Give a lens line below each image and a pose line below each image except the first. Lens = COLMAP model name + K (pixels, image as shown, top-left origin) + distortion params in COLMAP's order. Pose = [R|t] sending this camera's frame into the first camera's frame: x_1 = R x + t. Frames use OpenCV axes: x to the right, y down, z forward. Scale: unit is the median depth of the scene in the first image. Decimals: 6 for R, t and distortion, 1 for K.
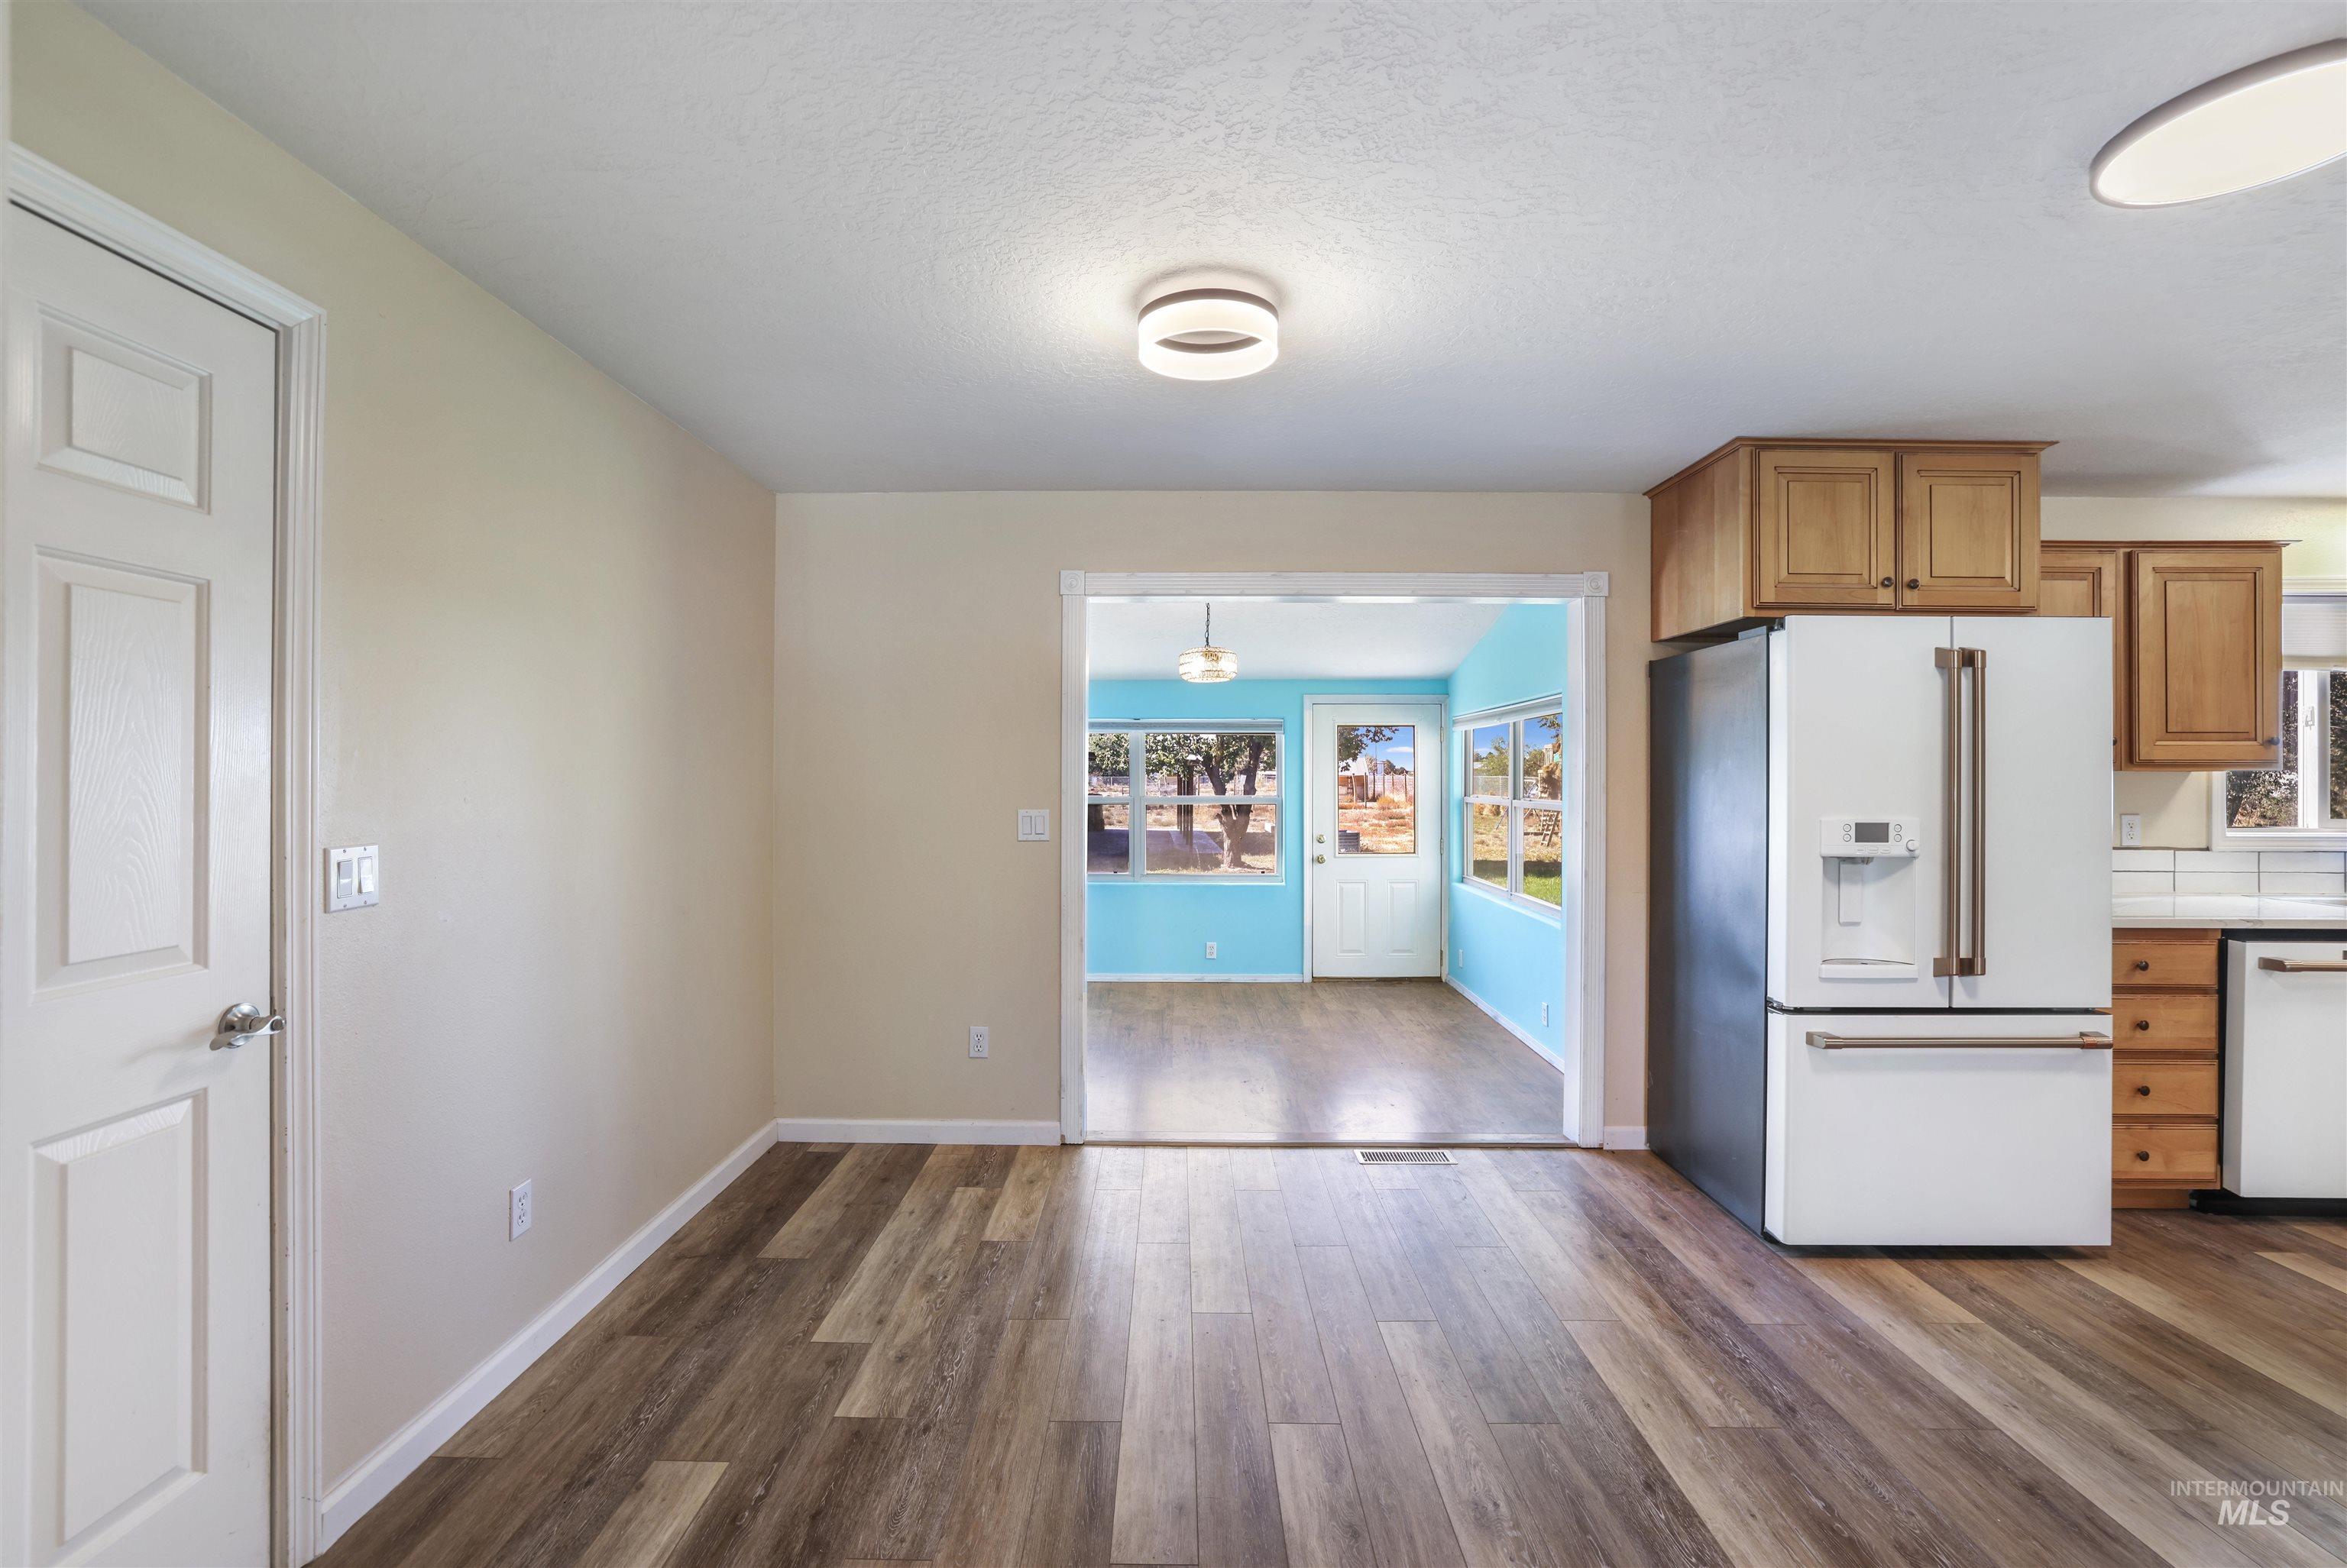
lens RADIAL K [[1095.2, 0, 1169.0], [0, 1095.2, 772.9], [0, 0, 1]] dist [-0.009746, 0.002963]
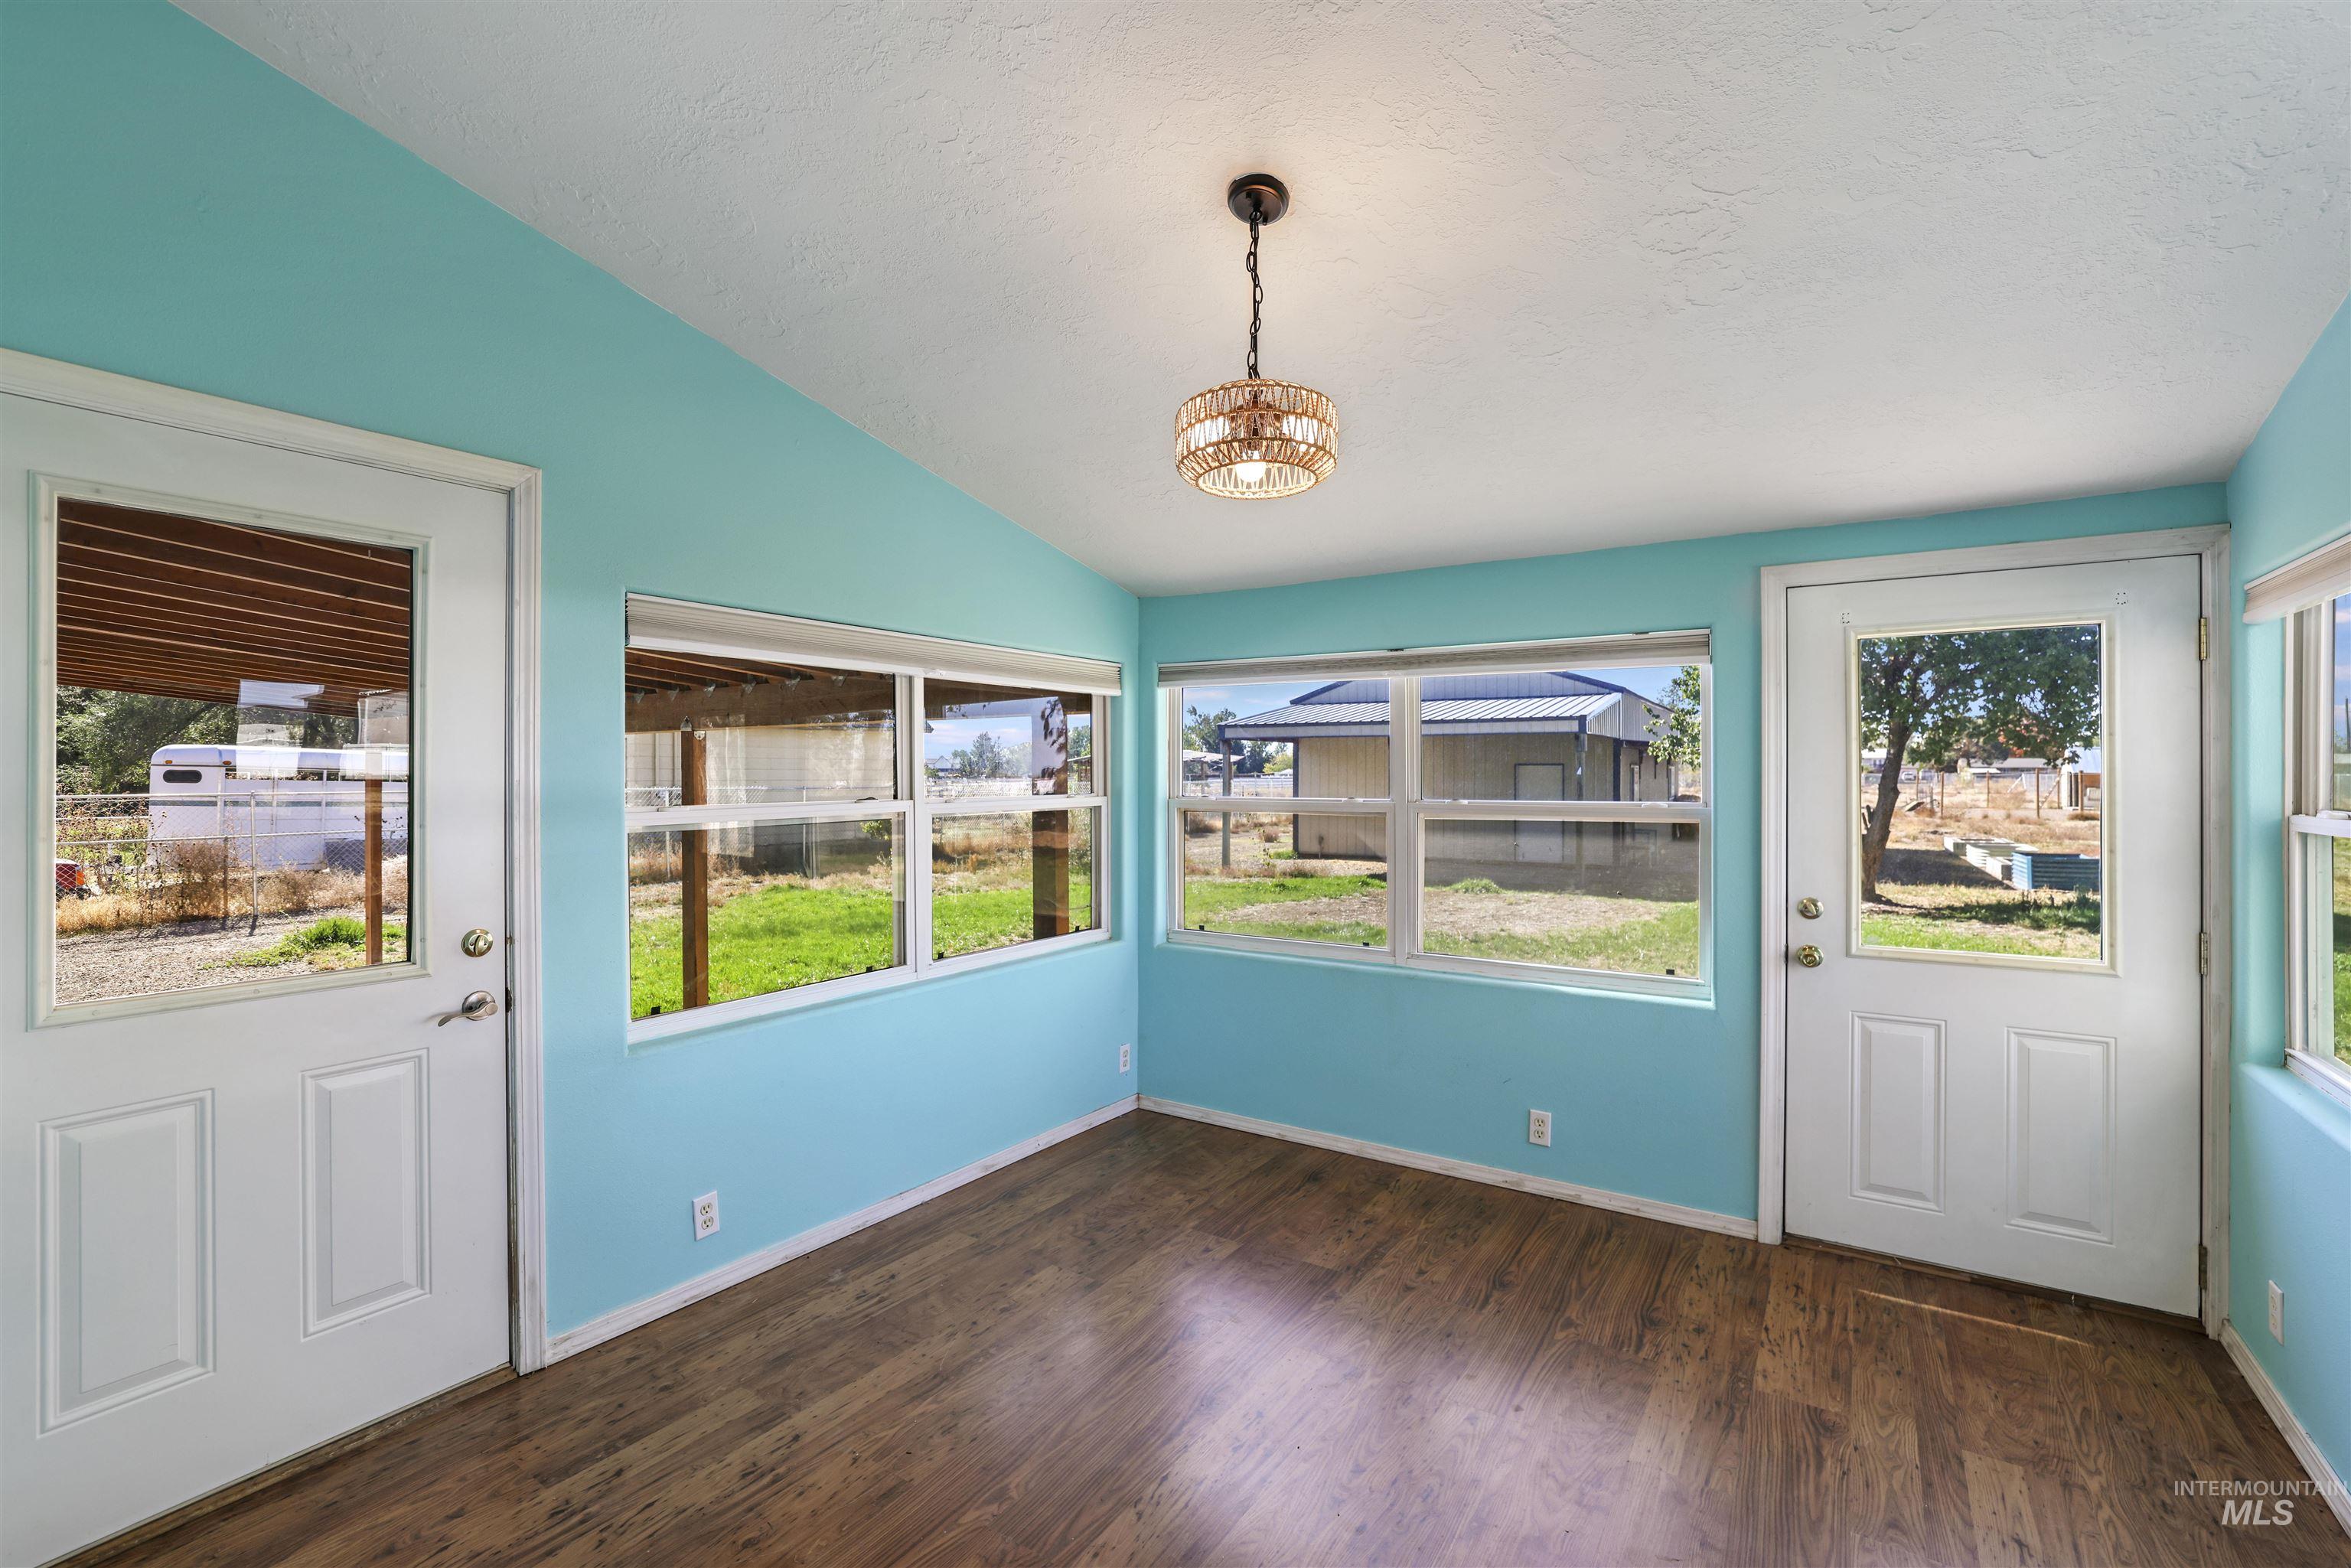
lens RADIAL K [[1039.8, 0, 1185.7], [0, 1039.8, 777.3], [0, 0, 1]] dist [0.009059, -0.000867]
pose [[0.838965, -0.001124, -0.544184, 0.357140], [0.003563, 0.999988, 0.003427, 0.016498], [0.544173, -0.004814, 0.838959, 1.214498]]
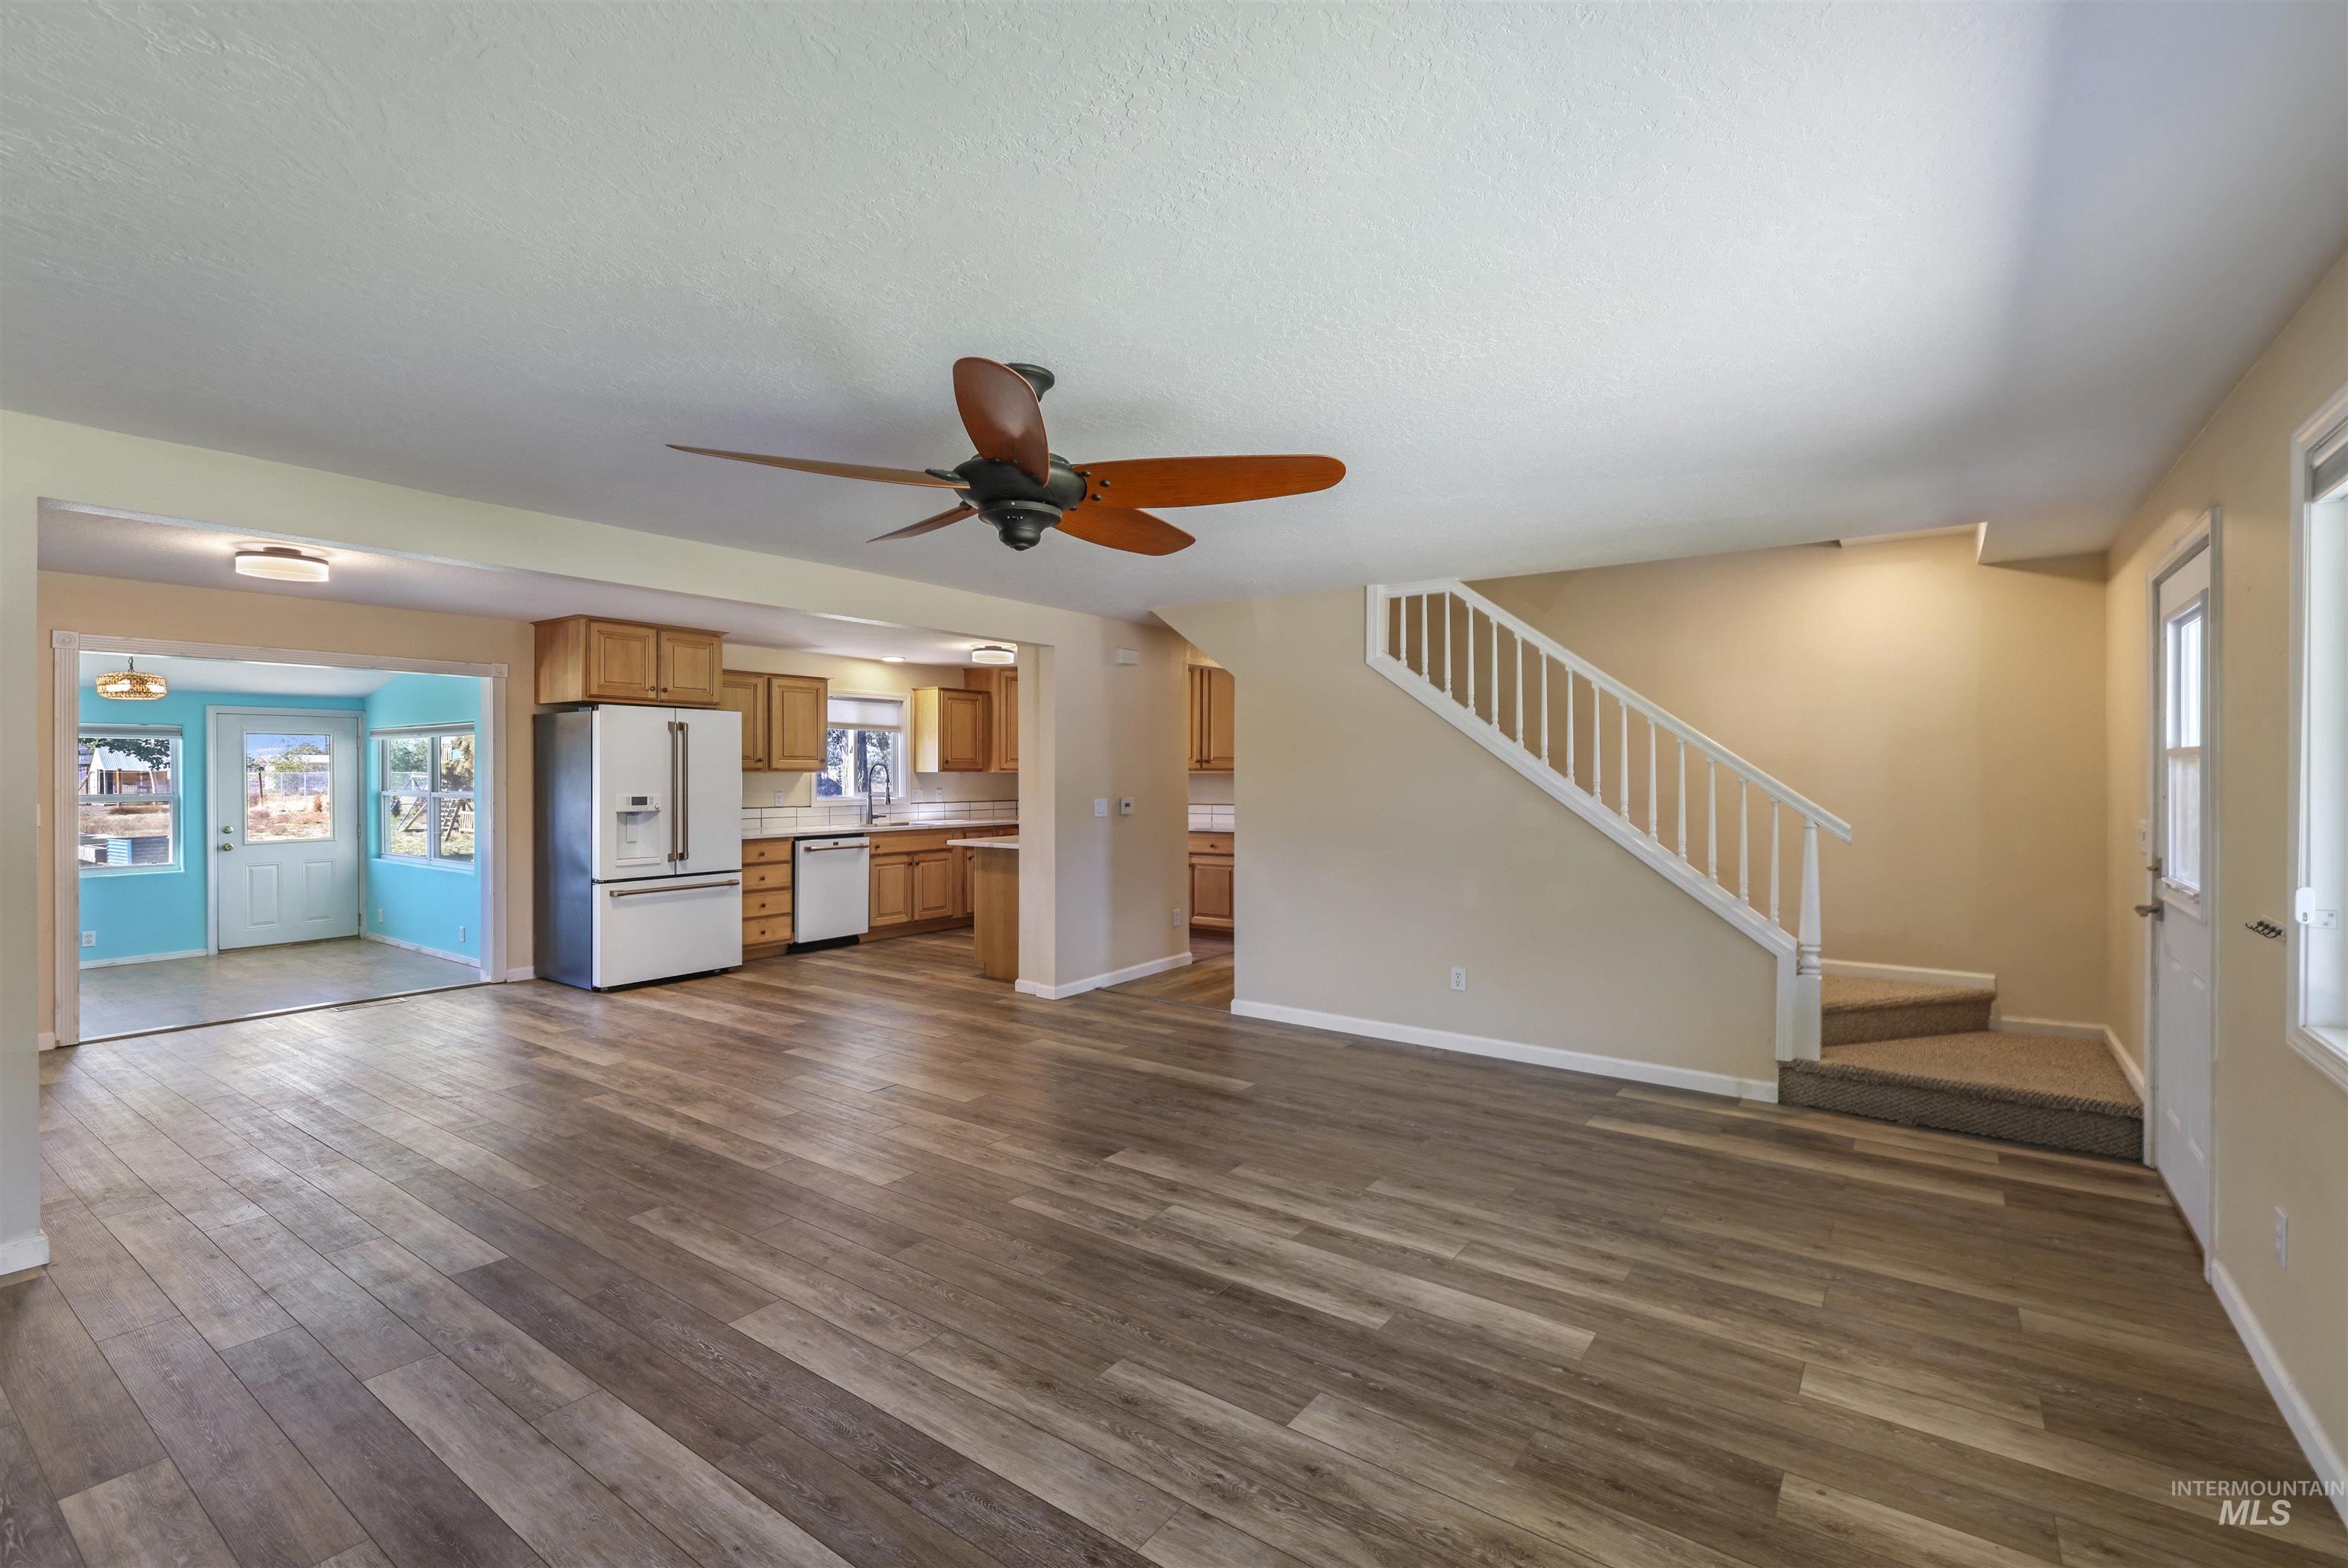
lens RADIAL K [[1038.4, 0, 1220.6], [0, 1038.4, 768.2], [0, 0, 1]] dist [0.009059, -0.000867]
pose [[0.553471, -0.003481, 0.832861, -0.464882], [0.001195, 0.999994, 0.003386, -0.018961], [-0.832867, -0.000879, 0.553472, -1.135452]]
